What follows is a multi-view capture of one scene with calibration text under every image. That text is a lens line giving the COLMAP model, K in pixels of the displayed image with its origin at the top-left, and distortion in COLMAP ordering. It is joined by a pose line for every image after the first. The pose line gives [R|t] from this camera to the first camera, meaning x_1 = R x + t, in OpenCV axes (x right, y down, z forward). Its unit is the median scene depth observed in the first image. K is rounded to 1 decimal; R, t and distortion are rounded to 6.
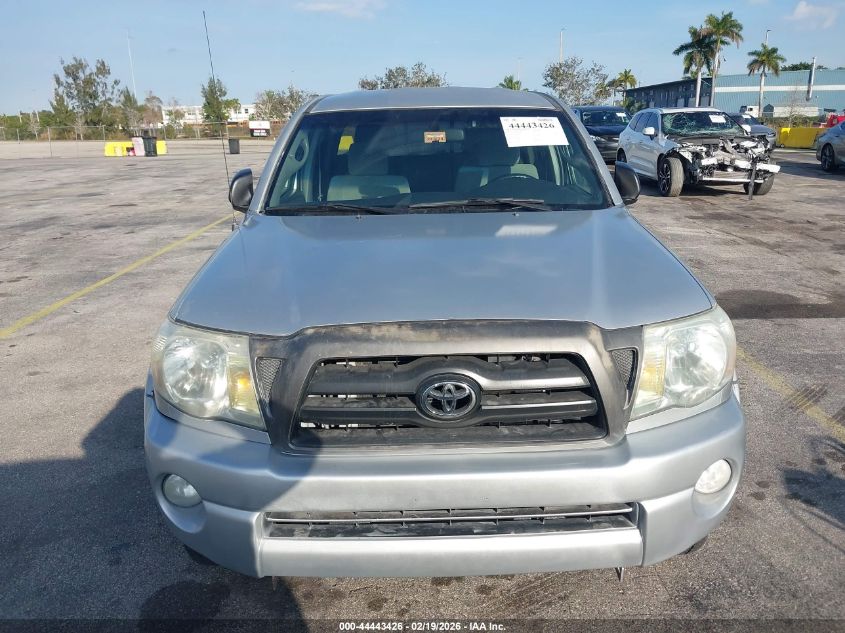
lens RADIAL K [[688.1, 0, 424.5], [0, 688.1, 312.4], [0, 0, 1]] dist [-0.002799, 0.023721]
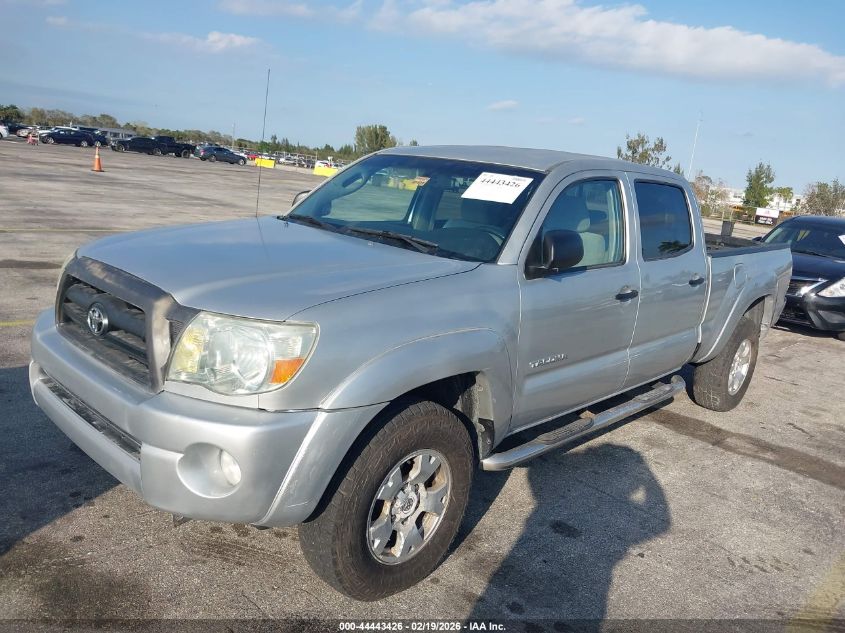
lens RADIAL K [[688.1, 0, 426.5], [0, 688.1, 308.8], [0, 0, 1]] dist [-0.002799, 0.023721]
pose [[0.729488, 0.237181, -0.641555, 0.731678], [-0.307620, 0.951507, 0.001987, -0.055511], [0.610915, 0.195906, 0.767075, 0.166178]]
